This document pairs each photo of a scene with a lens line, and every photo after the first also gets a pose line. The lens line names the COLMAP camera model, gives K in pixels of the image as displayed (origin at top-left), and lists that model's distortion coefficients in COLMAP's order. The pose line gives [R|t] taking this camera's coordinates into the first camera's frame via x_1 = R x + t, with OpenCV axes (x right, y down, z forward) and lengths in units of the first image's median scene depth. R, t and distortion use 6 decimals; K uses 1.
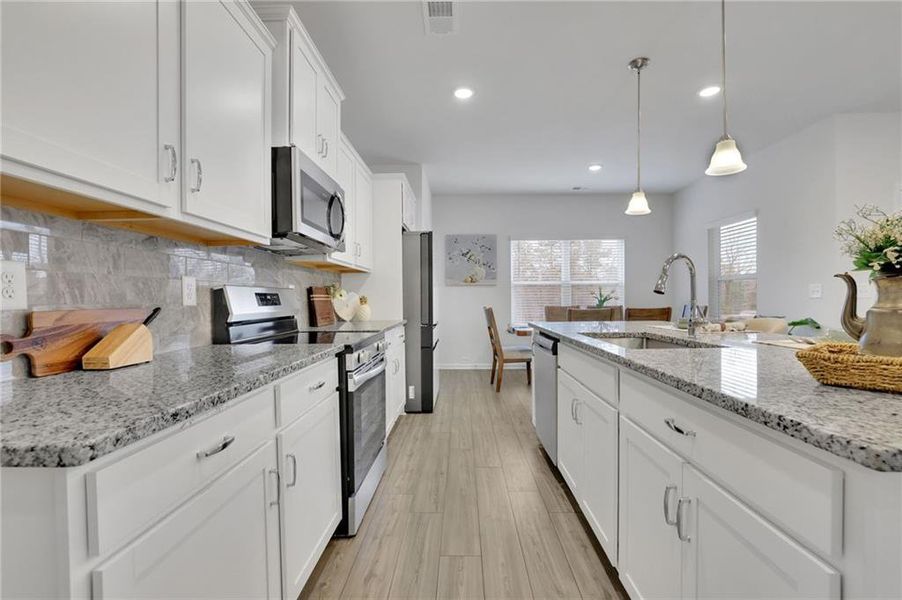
lens RADIAL K [[395.7, 0, 451.5], [0, 395.7, 302.2], [0, 0, 1]] dist [-0.000104, -0.000010]
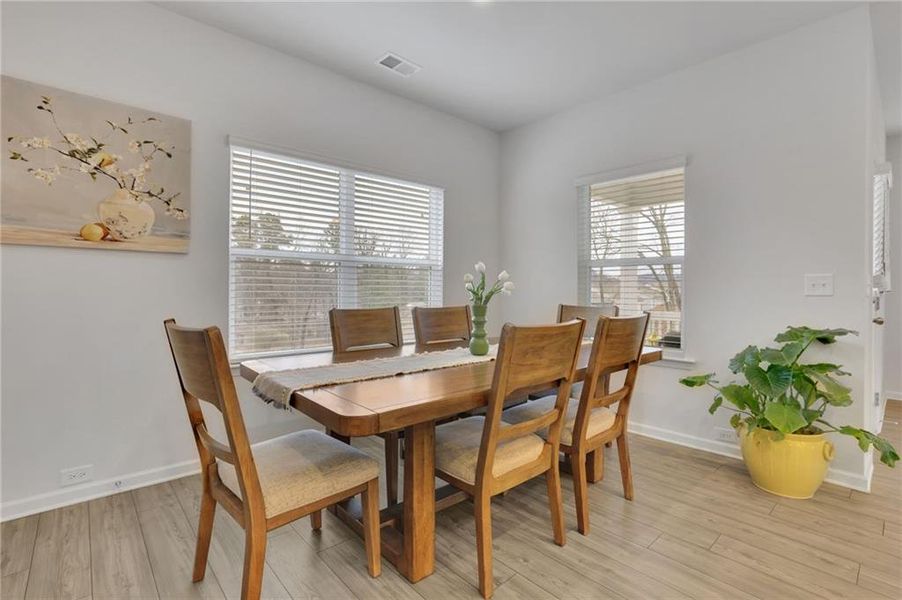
lens RADIAL K [[432.0, 0, 453.9], [0, 432.0, 290.4], [0, 0, 1]] dist [-0.017177, 0.002940]
pose [[0.726432, 0.011026, 0.687150, 0.017046], [-0.003919, 0.999921, -0.011901, -0.005524], [-0.687227, 0.005953, 0.726418, 0.534440]]
